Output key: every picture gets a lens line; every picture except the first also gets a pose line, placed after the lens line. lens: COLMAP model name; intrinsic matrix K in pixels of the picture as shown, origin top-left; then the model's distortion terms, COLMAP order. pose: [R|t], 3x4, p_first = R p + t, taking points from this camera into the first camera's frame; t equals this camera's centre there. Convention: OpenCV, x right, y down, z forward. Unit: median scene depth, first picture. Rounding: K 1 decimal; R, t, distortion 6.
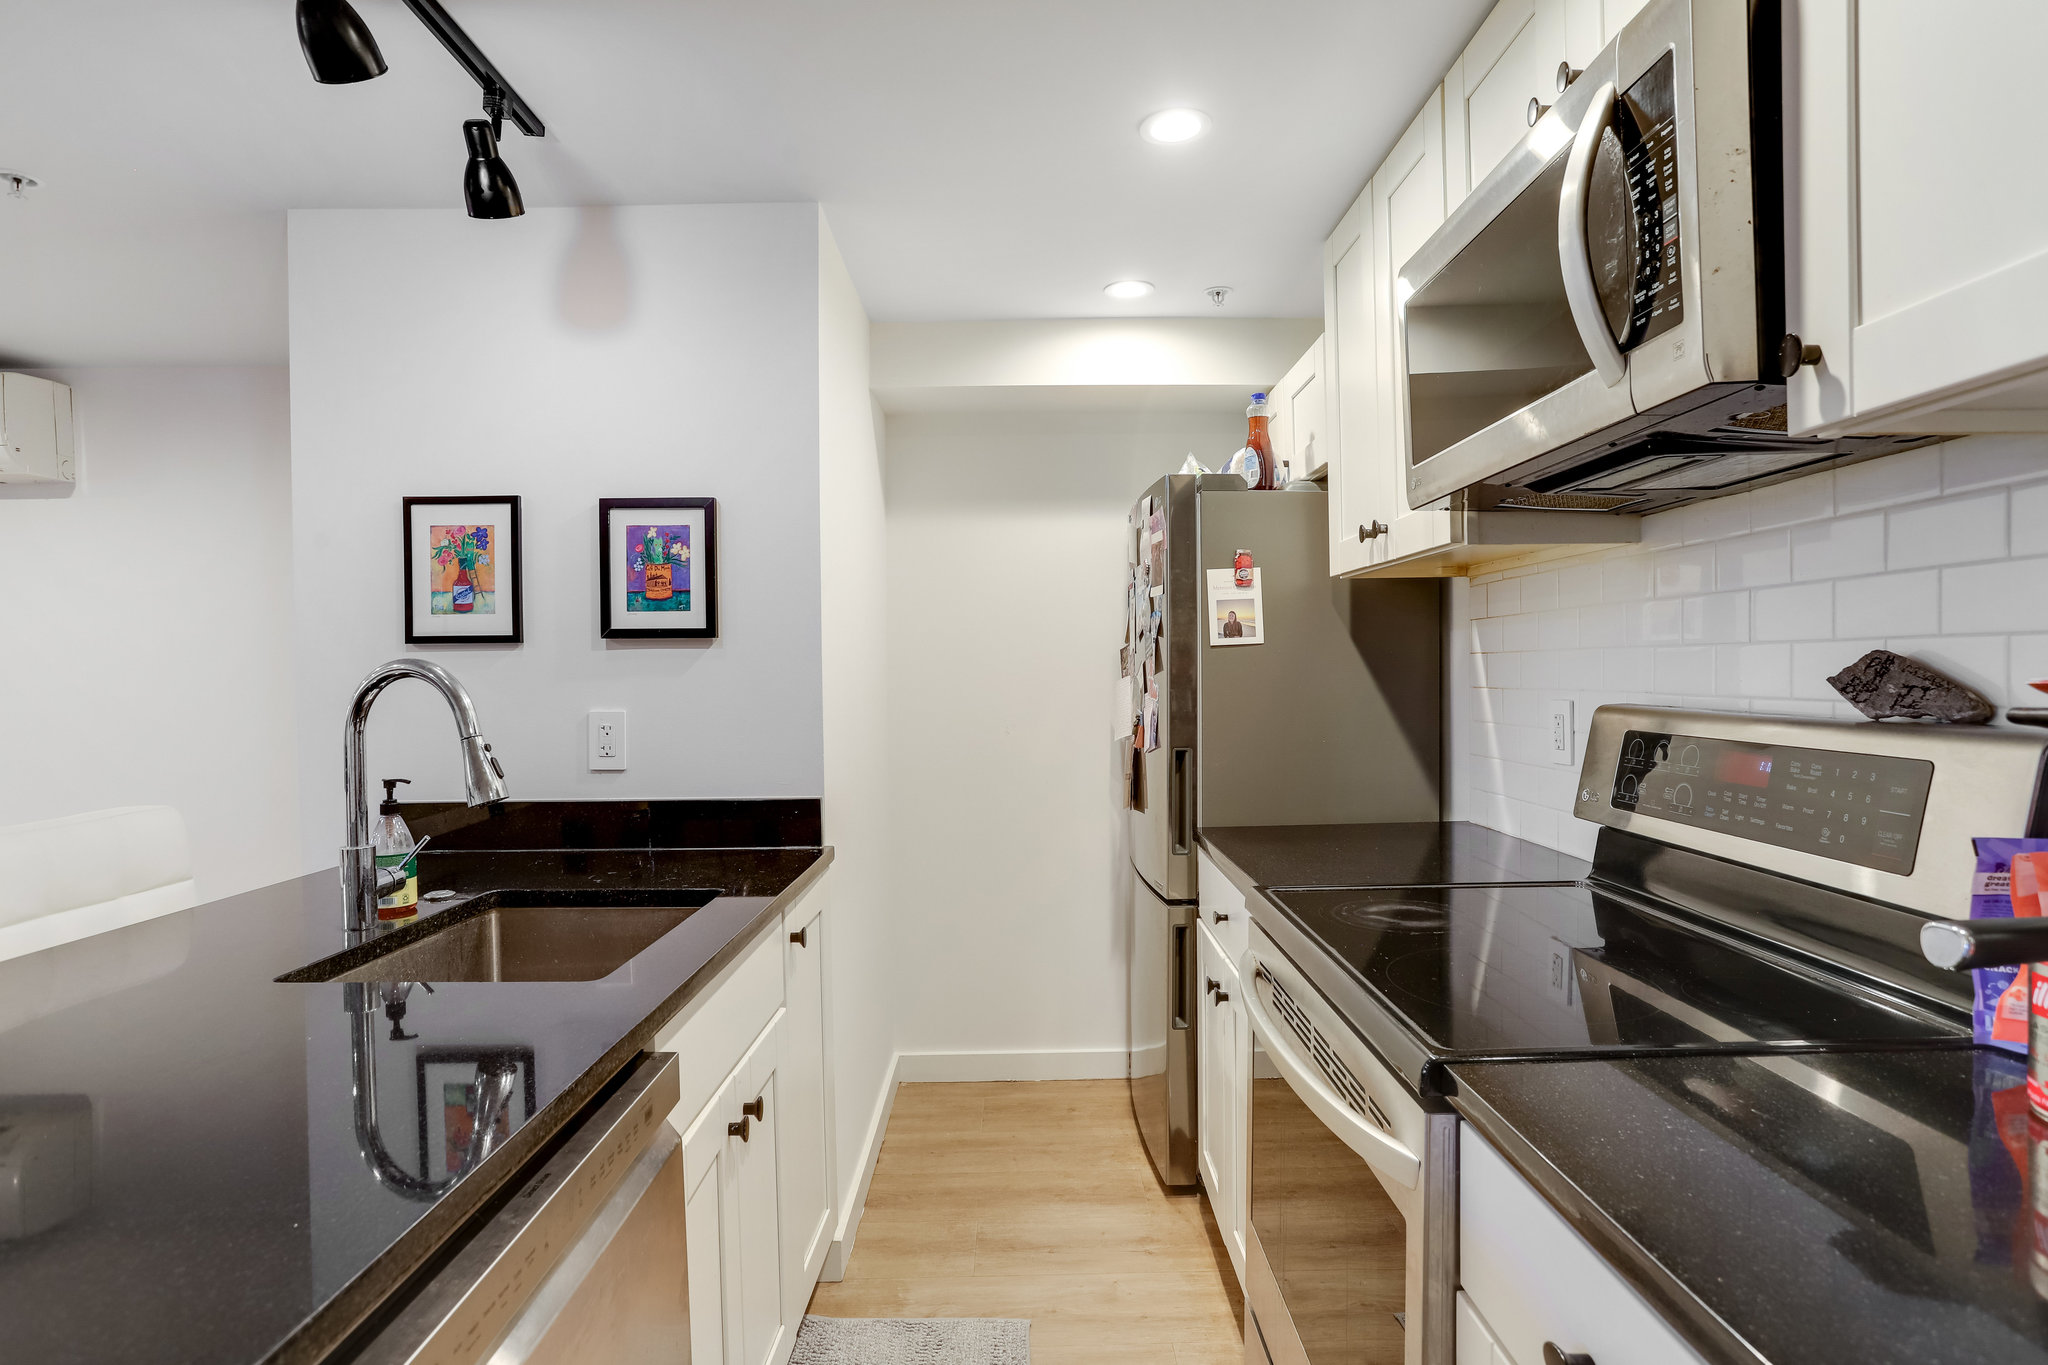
lens RADIAL K [[1036.8, 0, 1026.2], [0, 1036.8, 682.5], [0, 0, 1]] dist [-0.000320, -0.000190]
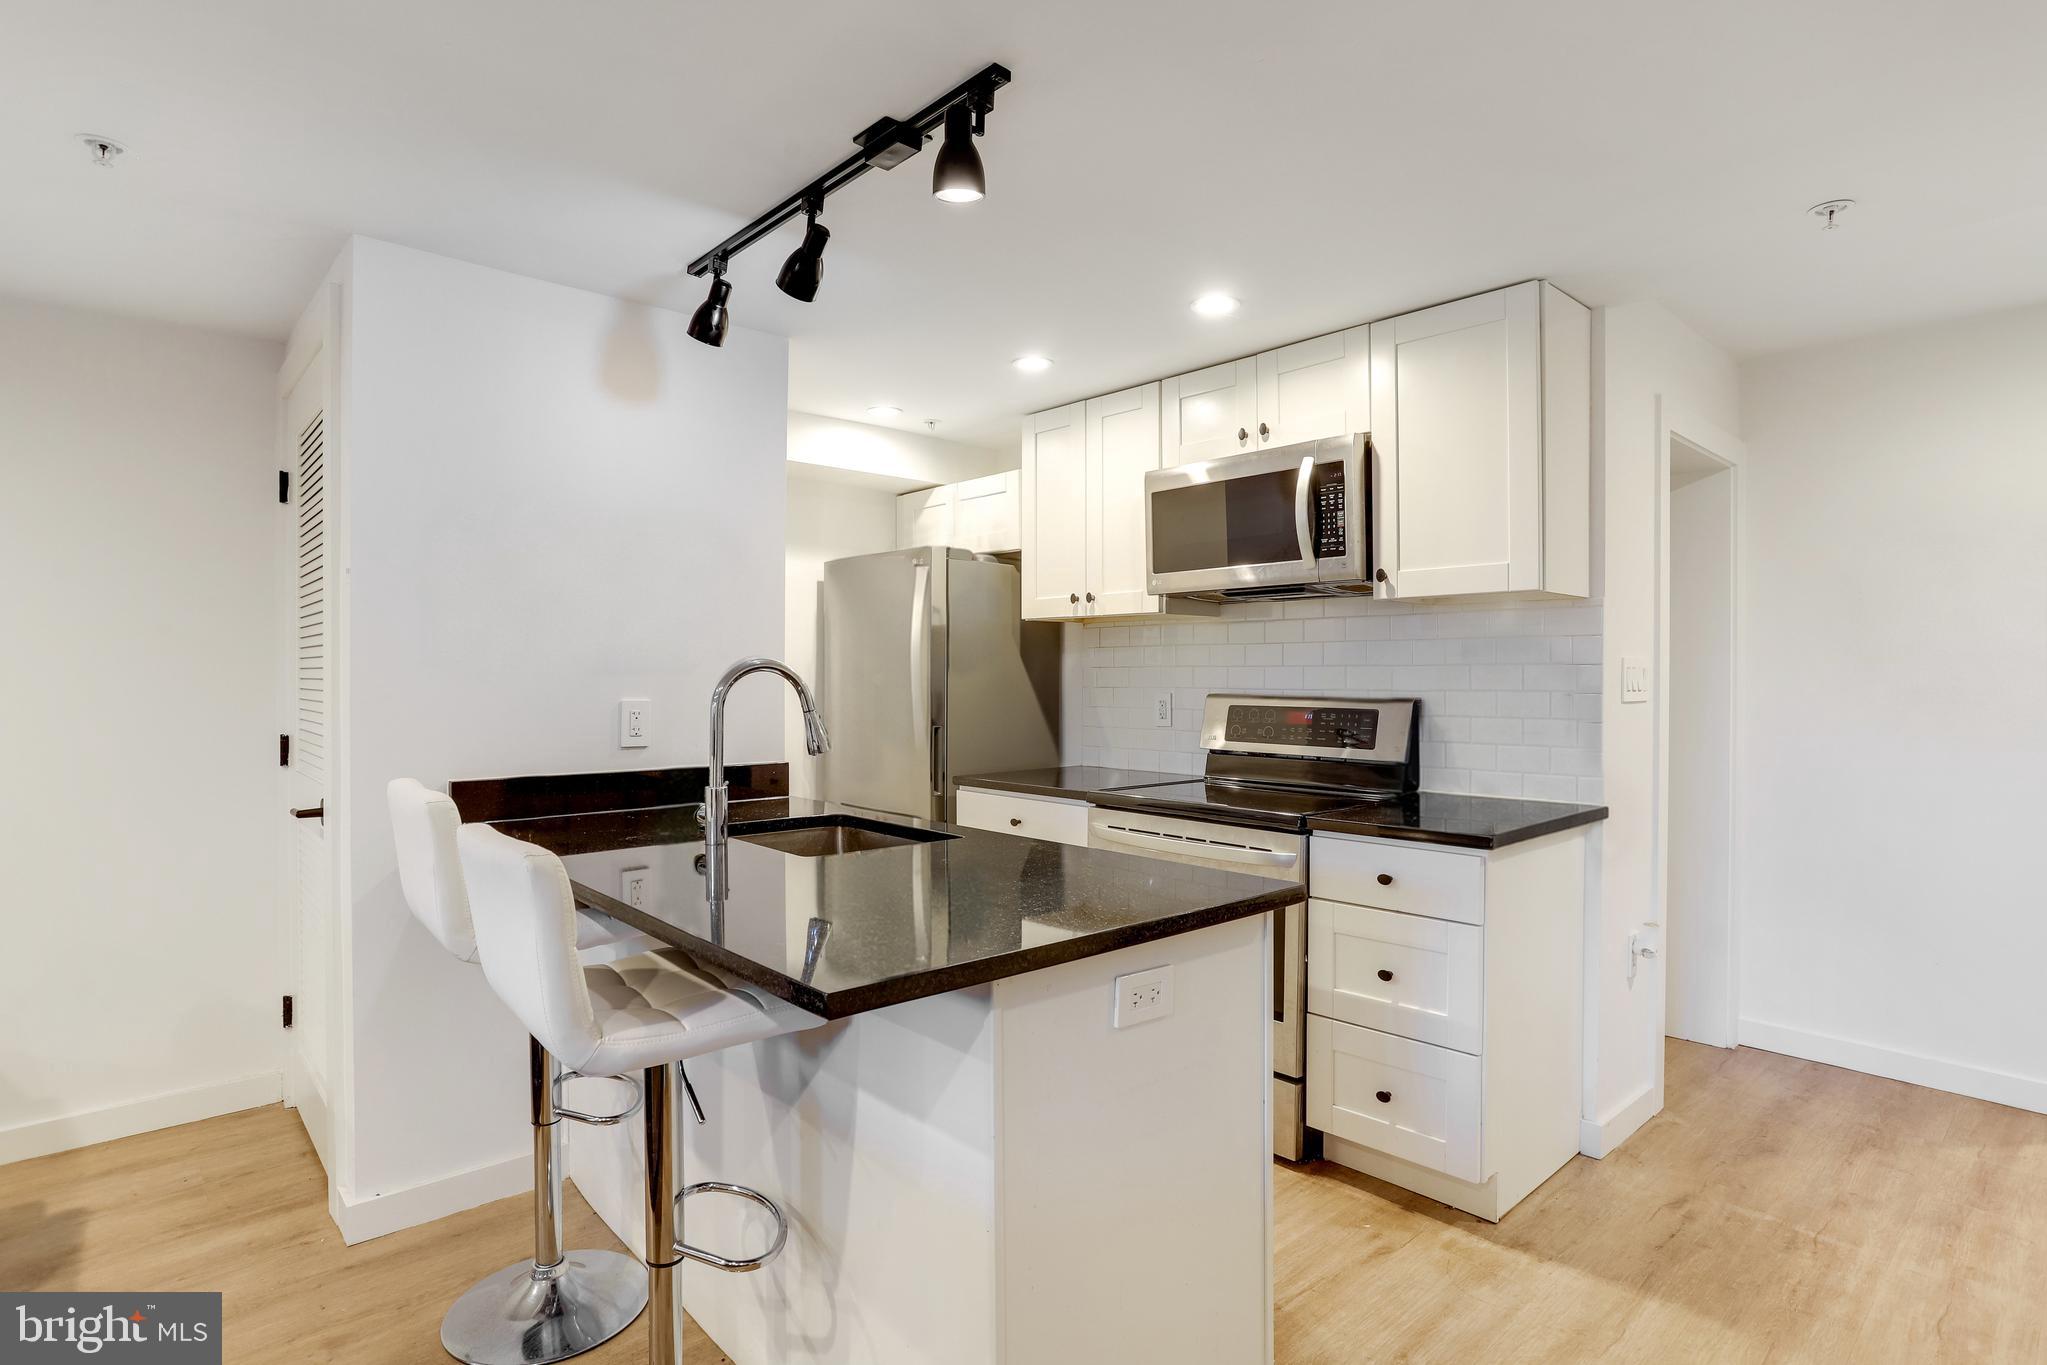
lens RADIAL K [[1034.4, 0, 1023.5], [0, 1034.4, 682.5], [0, 0, 1]] dist [-0.000630, 0.000056]
pose [[0.751768, 0.009138, 0.659364, -1.630102], [-0.004922, 0.999954, -0.008247, 0.025873], [-0.659409, 0.002955, 0.751778, -0.477840]]
